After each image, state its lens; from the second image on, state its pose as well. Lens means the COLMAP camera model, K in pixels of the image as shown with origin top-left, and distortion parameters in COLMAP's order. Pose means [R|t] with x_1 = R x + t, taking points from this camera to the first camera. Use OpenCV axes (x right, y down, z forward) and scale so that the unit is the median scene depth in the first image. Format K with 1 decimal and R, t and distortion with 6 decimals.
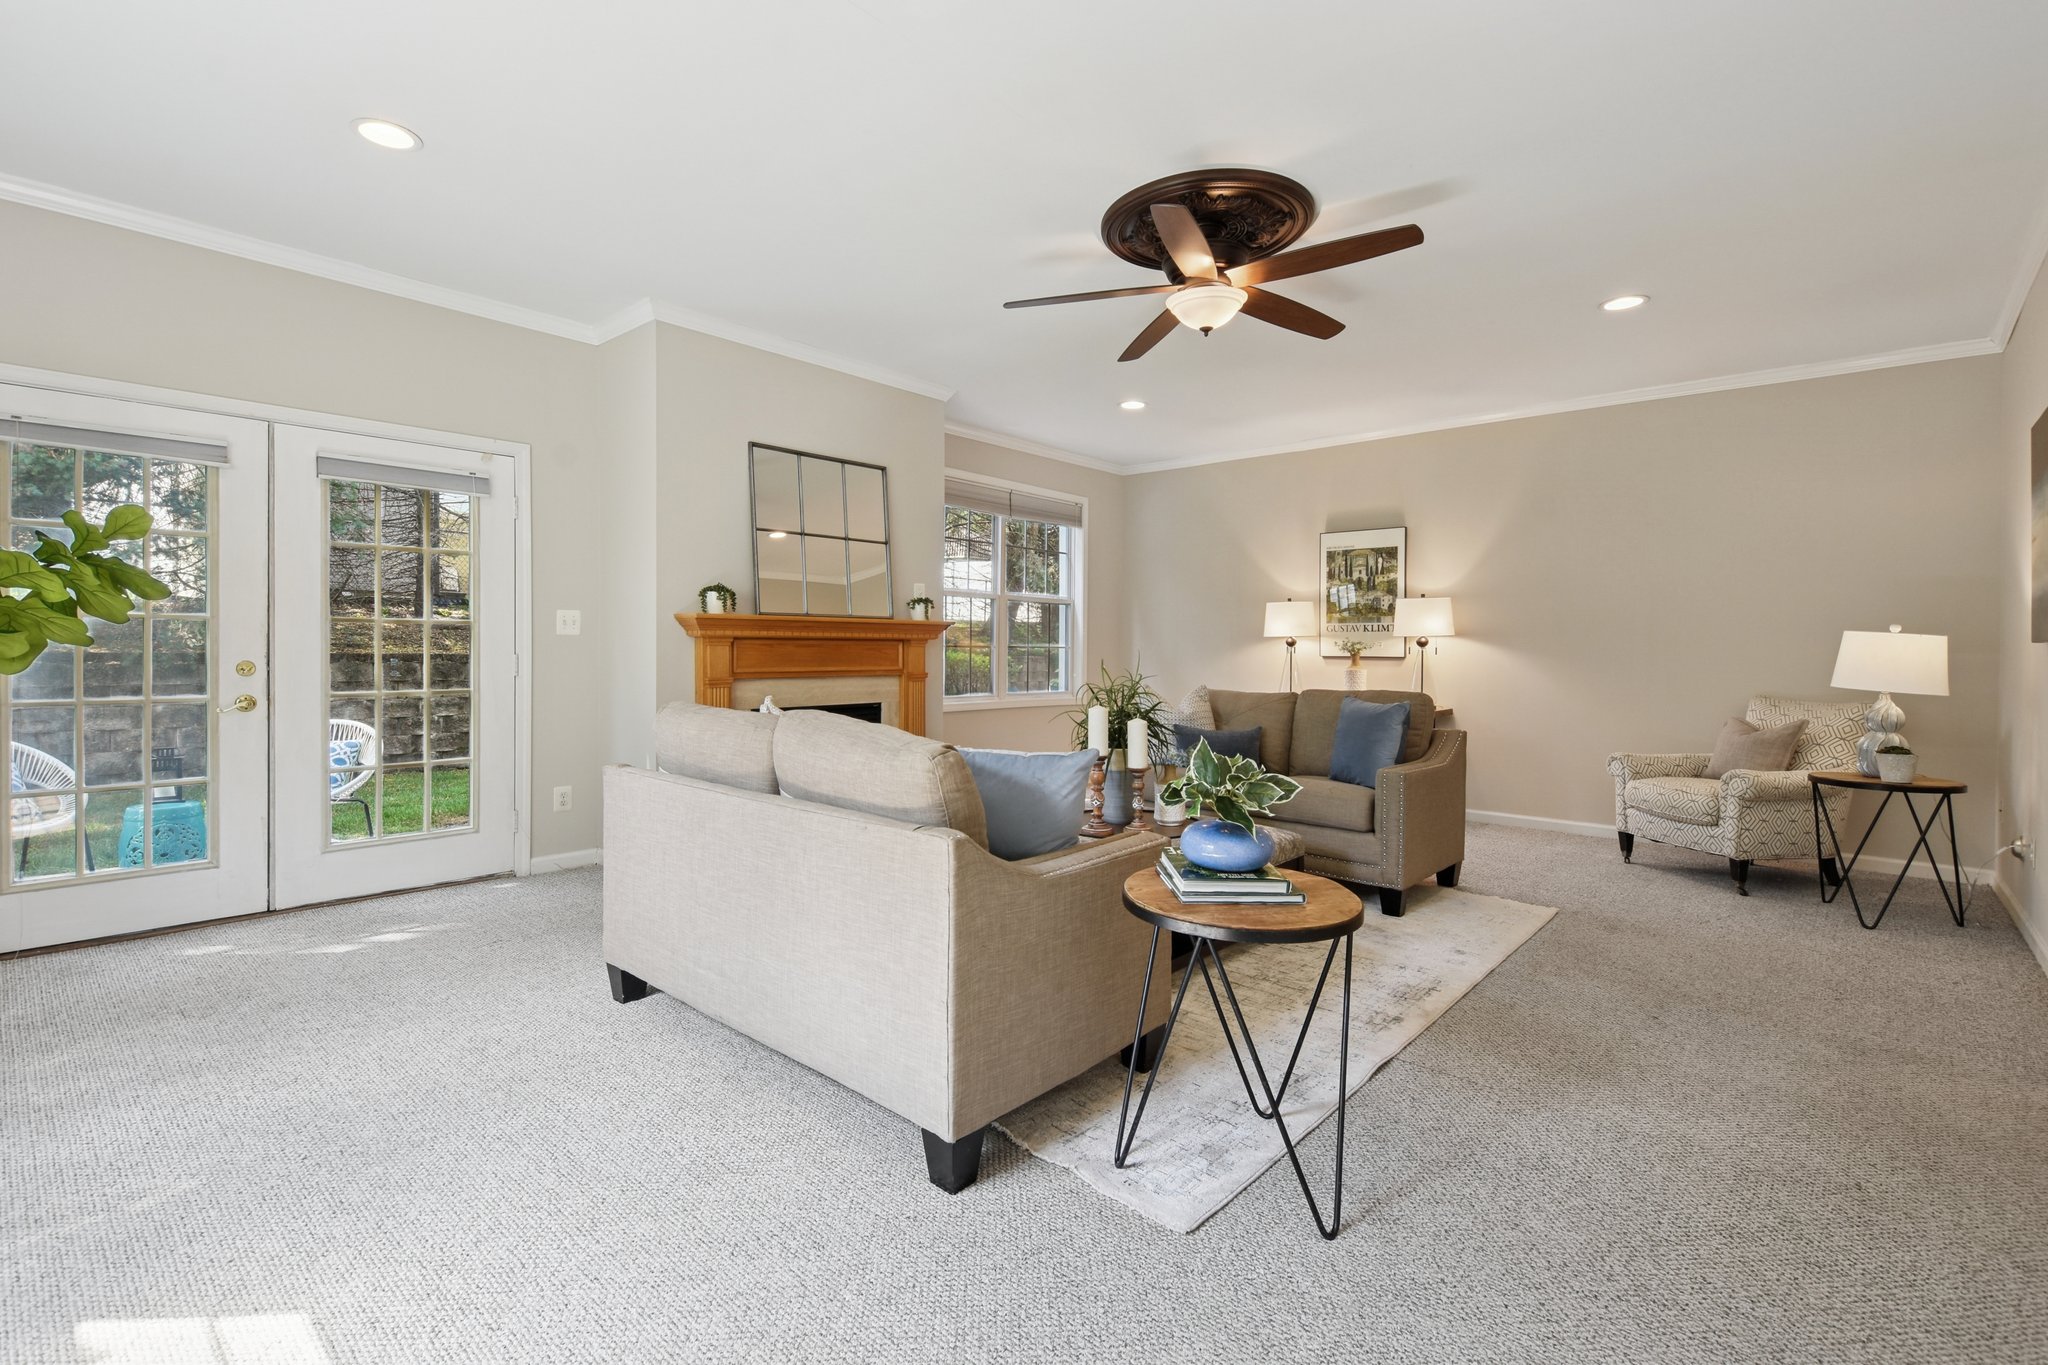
lens RADIAL K [[916.5, 0, 1025.6], [0, 916.5, 661.2], [0, 0, 1]] dist [0.015248, 0.000063]
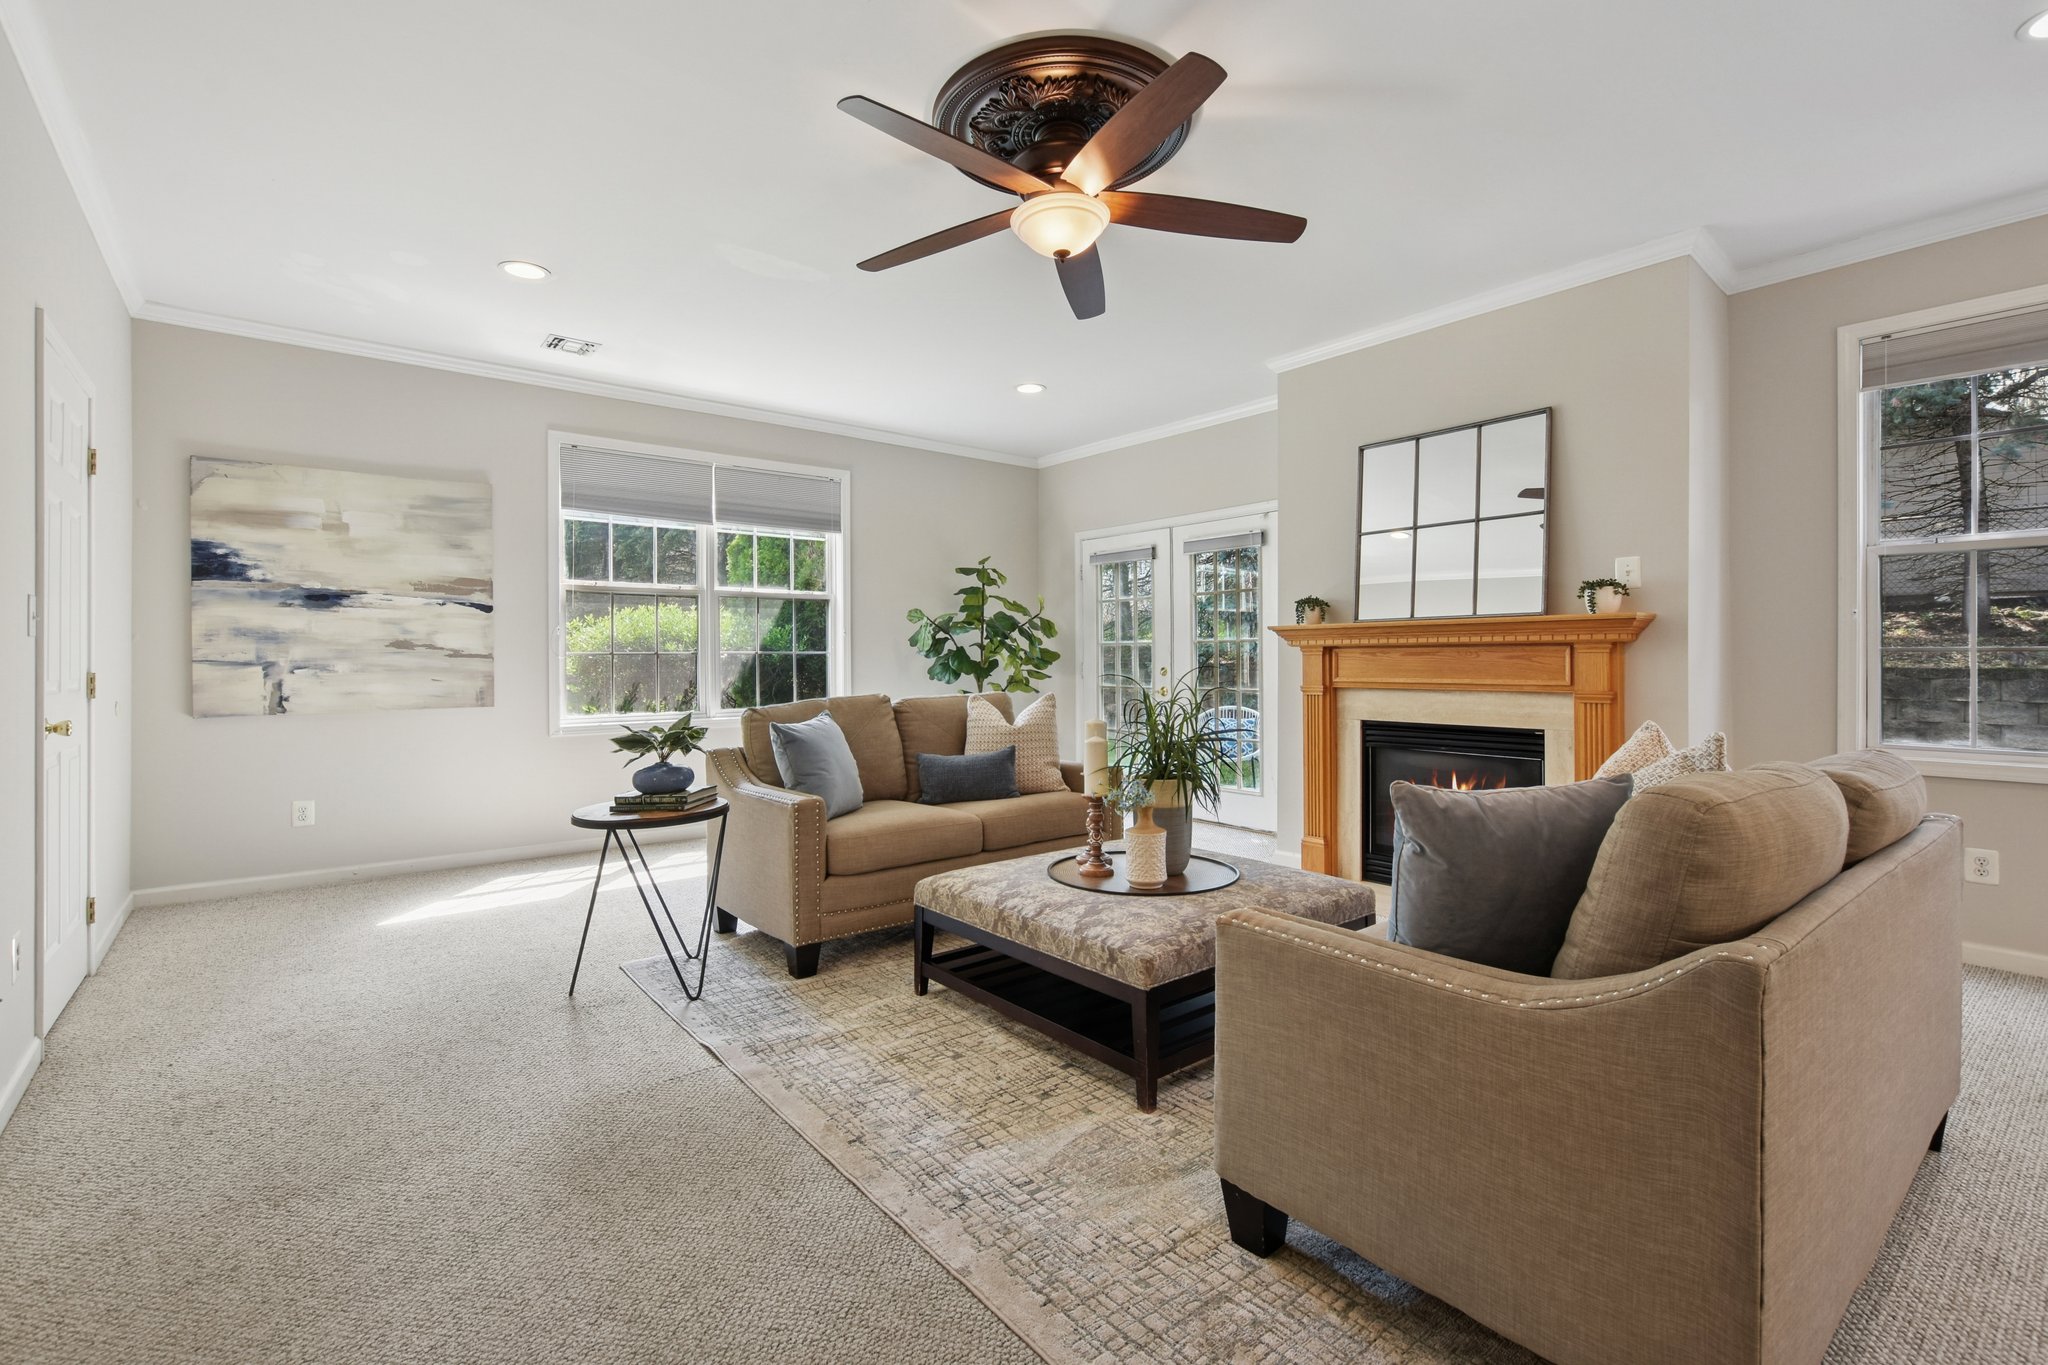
lens RADIAL K [[916.5, 0, 1025.6], [0, 916.5, 661.2], [0, 0, 1]] dist [0.015248, 0.000063]
pose [[-0.156910, -0.005025, -0.987600, 0.534708], [-0.013373, 0.999906, -0.002963, -0.001692], [0.987522, 0.012742, -0.156962, 0.593860]]
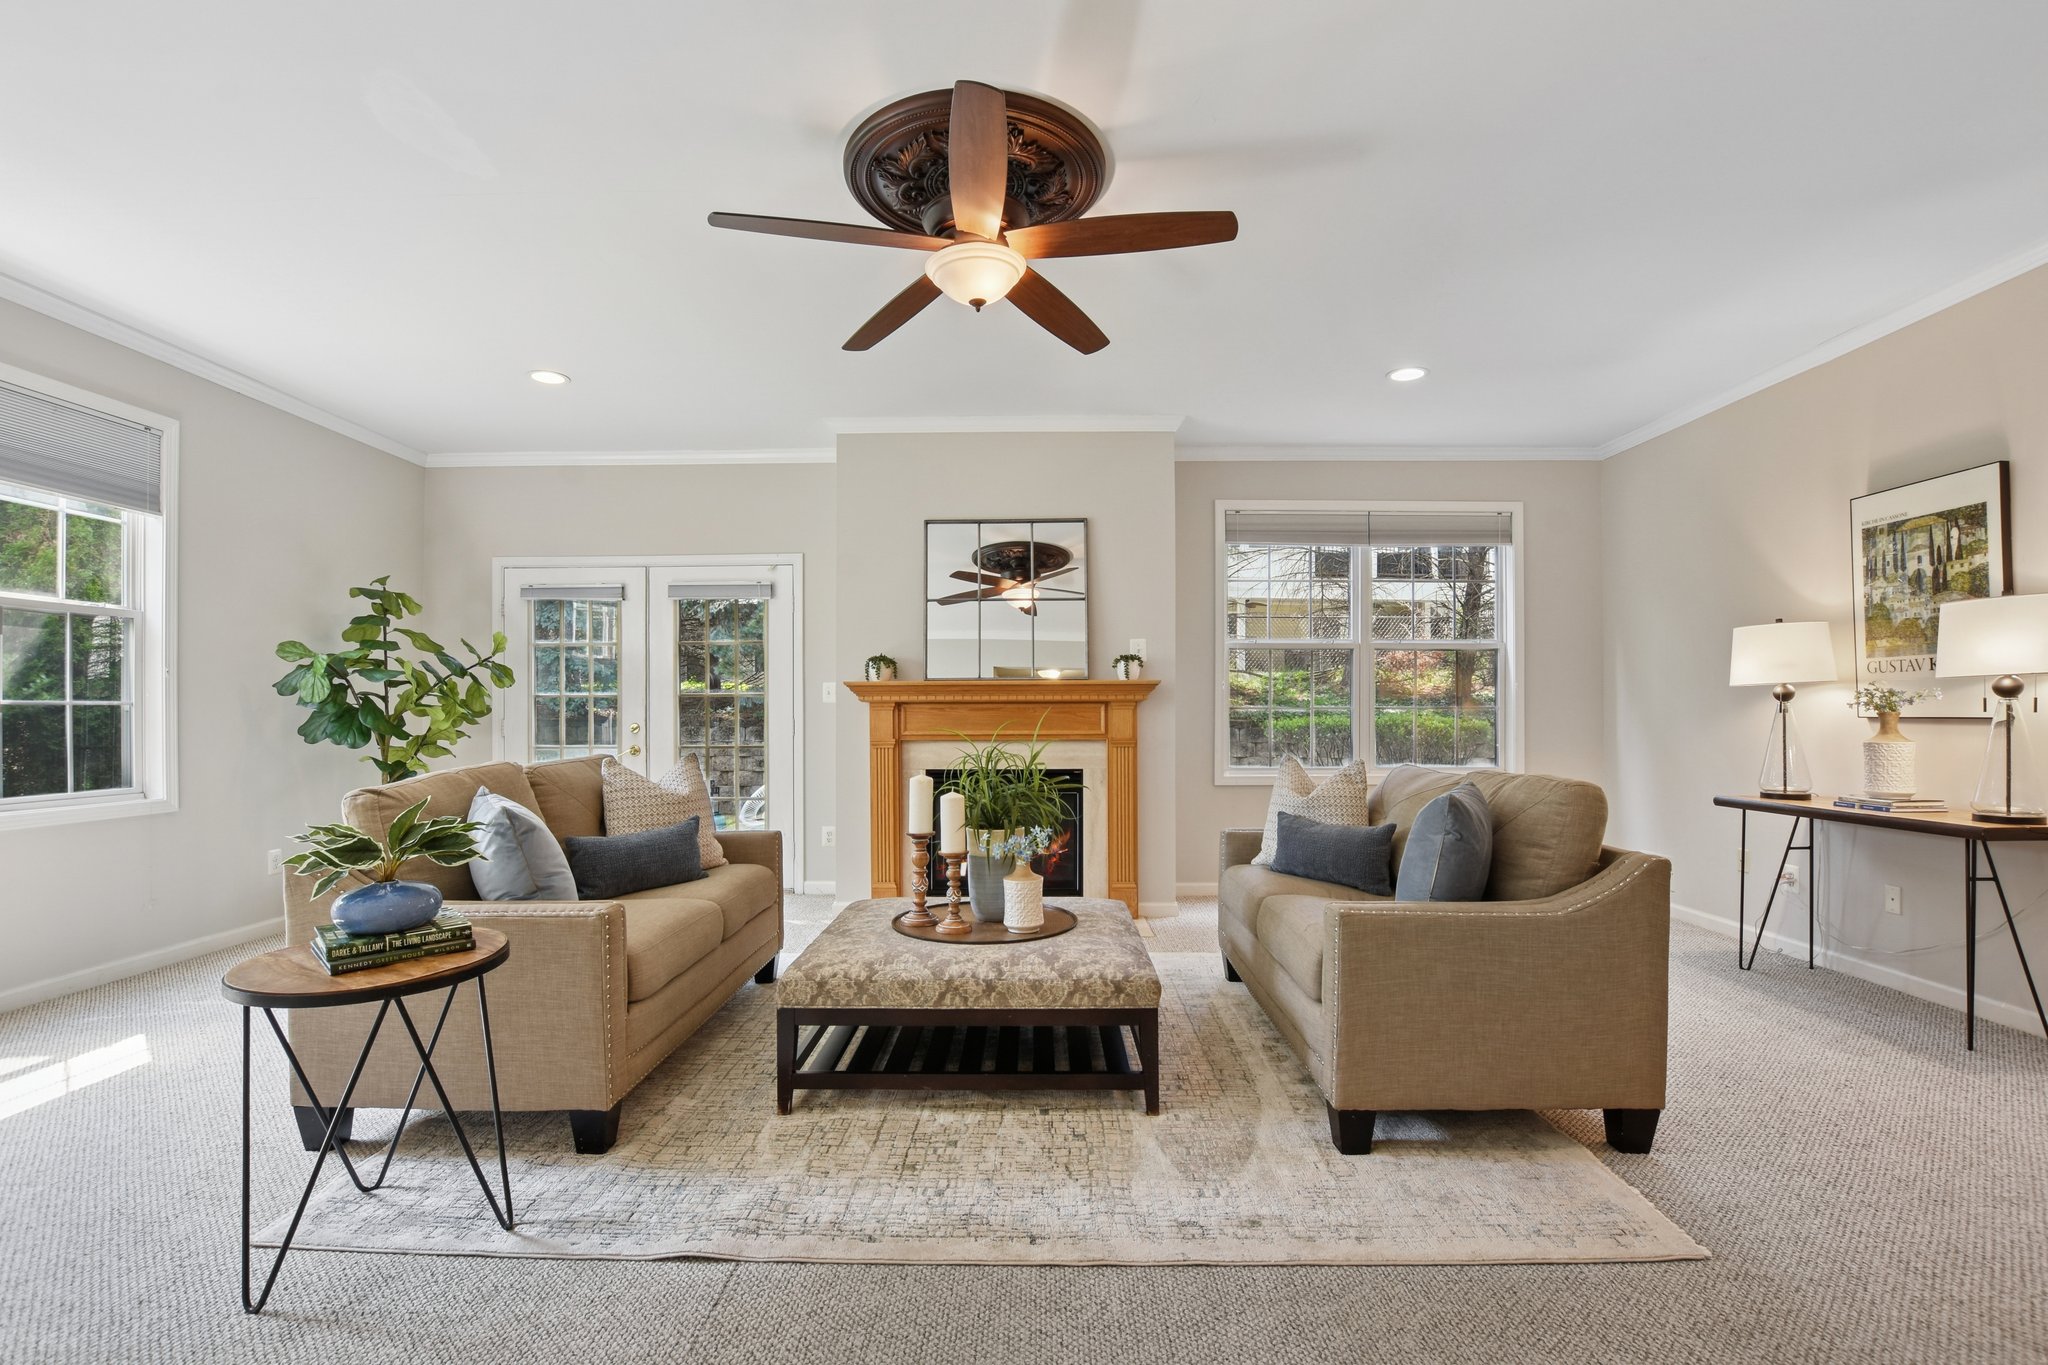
lens RADIAL K [[935.1, 0, 1031.3], [0, 935.1, 715.4], [0, 0, 1]] dist [-0.033112, 0.000617]
pose [[0.657302, -0.008391, -0.753581, 0.444765], [-0.004031, 0.999885, -0.014649, 0.003756], [0.753617, 0.012667, 0.657192, 0.279749]]
